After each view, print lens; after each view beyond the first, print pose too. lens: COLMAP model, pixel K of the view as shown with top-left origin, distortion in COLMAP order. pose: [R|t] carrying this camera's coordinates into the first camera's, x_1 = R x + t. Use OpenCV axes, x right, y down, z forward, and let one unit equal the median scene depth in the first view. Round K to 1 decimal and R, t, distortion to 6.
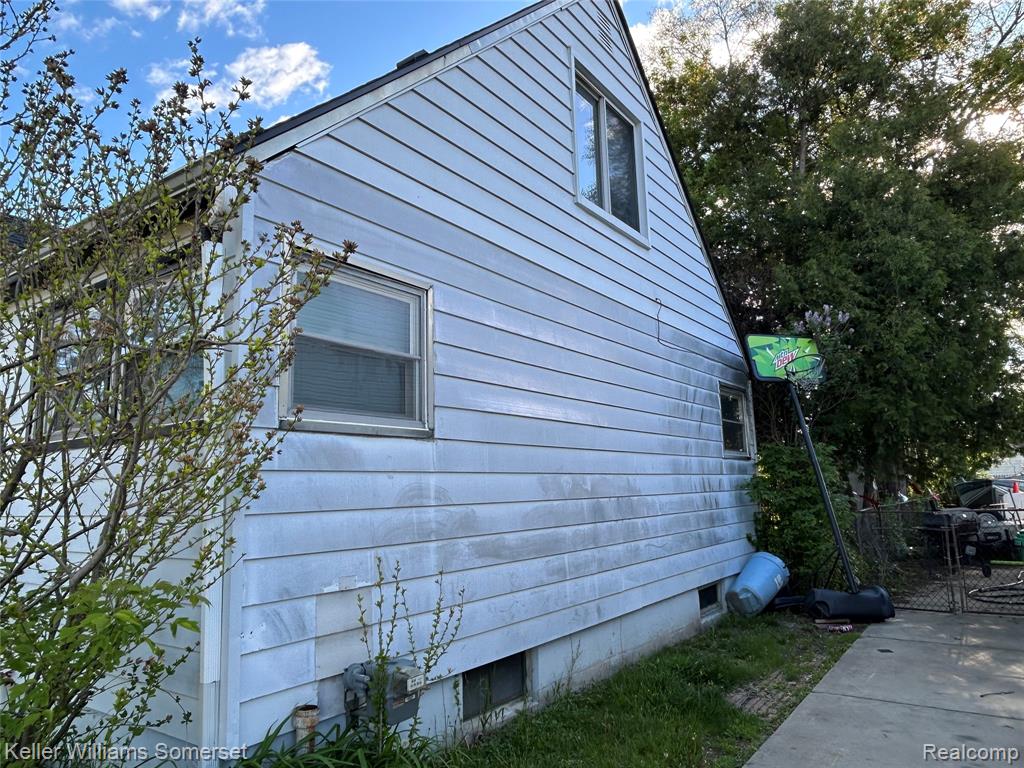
lens RADIAL K [[693.3, 0, 512.0], [0, 693.3, 384.0], [0, 0, 1]] dist [-0.005866, -0.002258]
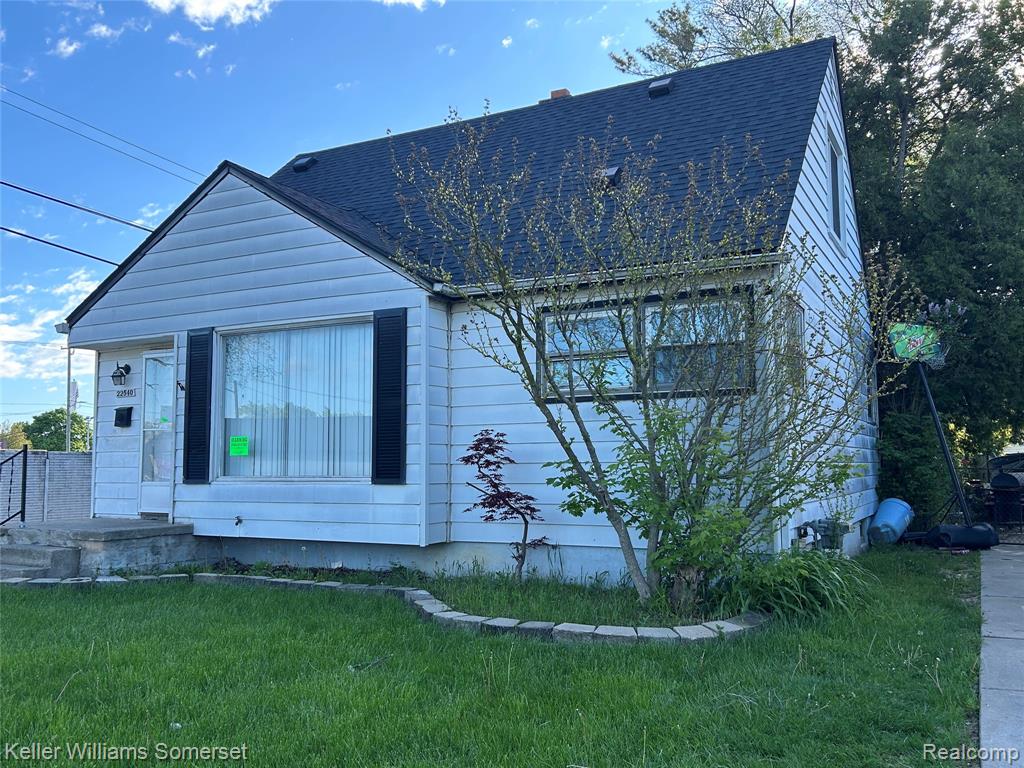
lens RADIAL K [[906.1, 0, 512.0], [0, 906.1, 384.0], [0, 0, 1]] dist [0.014568, 0.011293]
pose [[0.990146, 0.034462, 0.135736, -0.536469], [-0.042686, 0.997395, 0.058150, -0.027181], [-0.133378, -0.063371, 0.989037, -0.504623]]
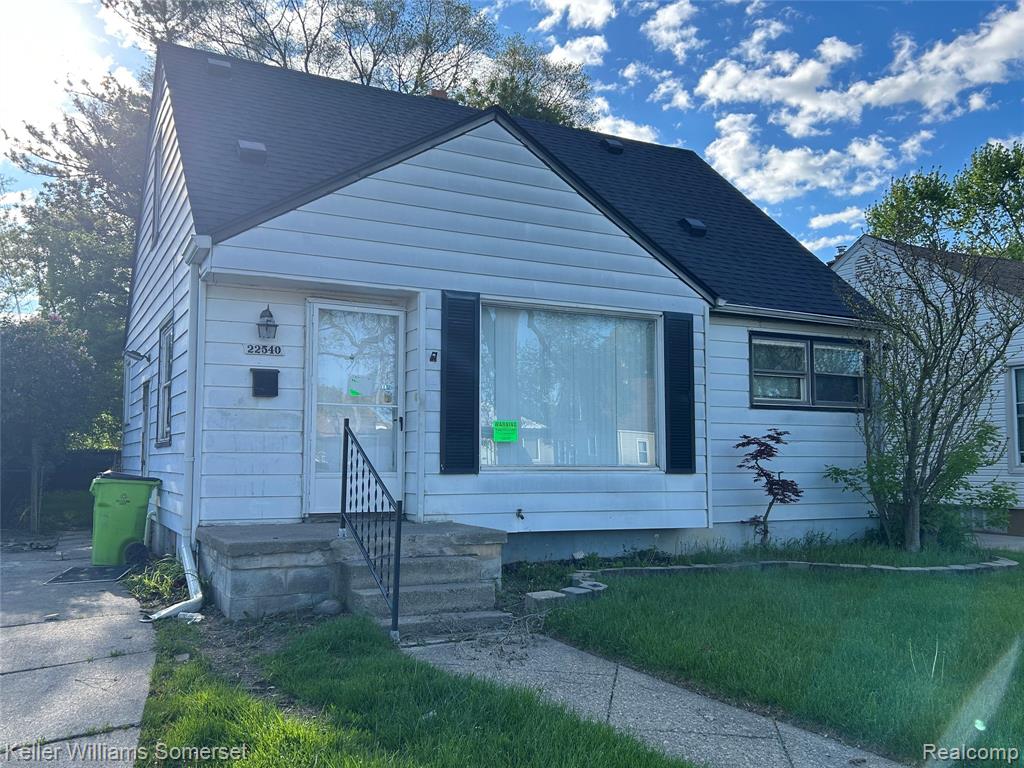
lens RADIAL K [[885.0, 0, 512.0], [0, 885.0, 384.0], [0, 0, 1]] dist [0.149016, -0.320223]
pose [[0.450783, 0.106291, 0.886283, -2.824539], [-0.154234, 0.987226, -0.039950, 0.282549], [-0.879208, -0.118686, 0.461419, 1.011359]]
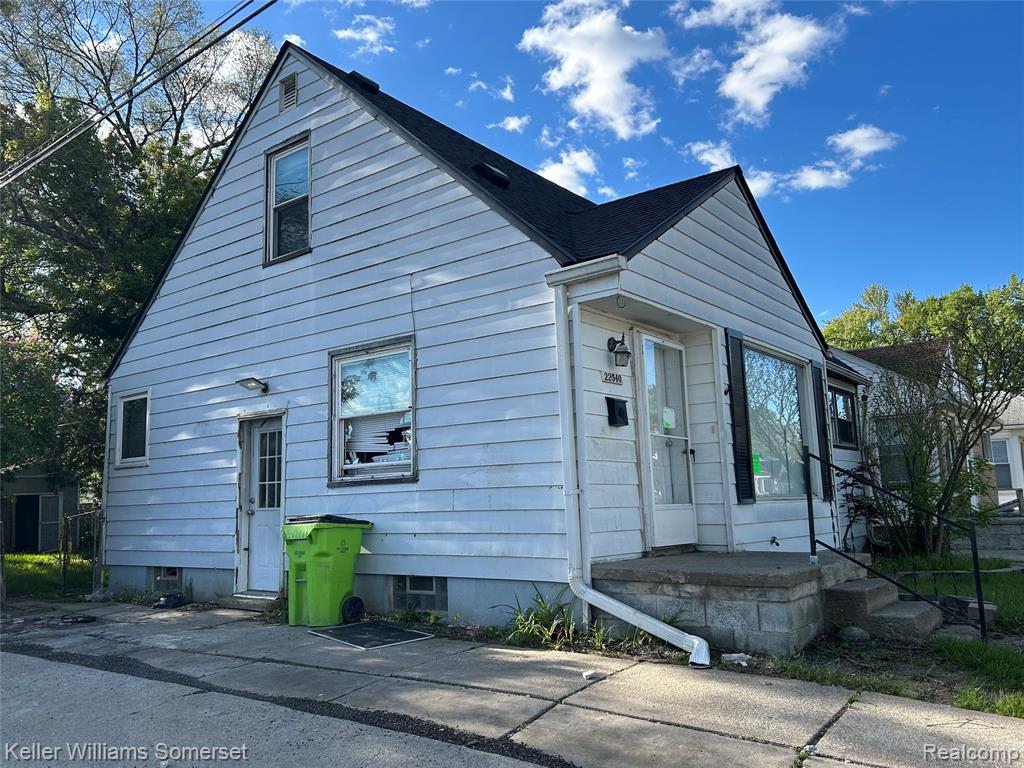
lens RADIAL K [[795.9, 0, 496.9], [0, 795.9, 382.6], [0, 0, 1]] dist [0.100074, 0.000025]
pose [[0.044038, 0.177305, 0.983170, -3.023829], [-0.128076, 0.977006, -0.170457, 0.546518], [-0.990786, -0.118414, 0.065734, 2.540875]]
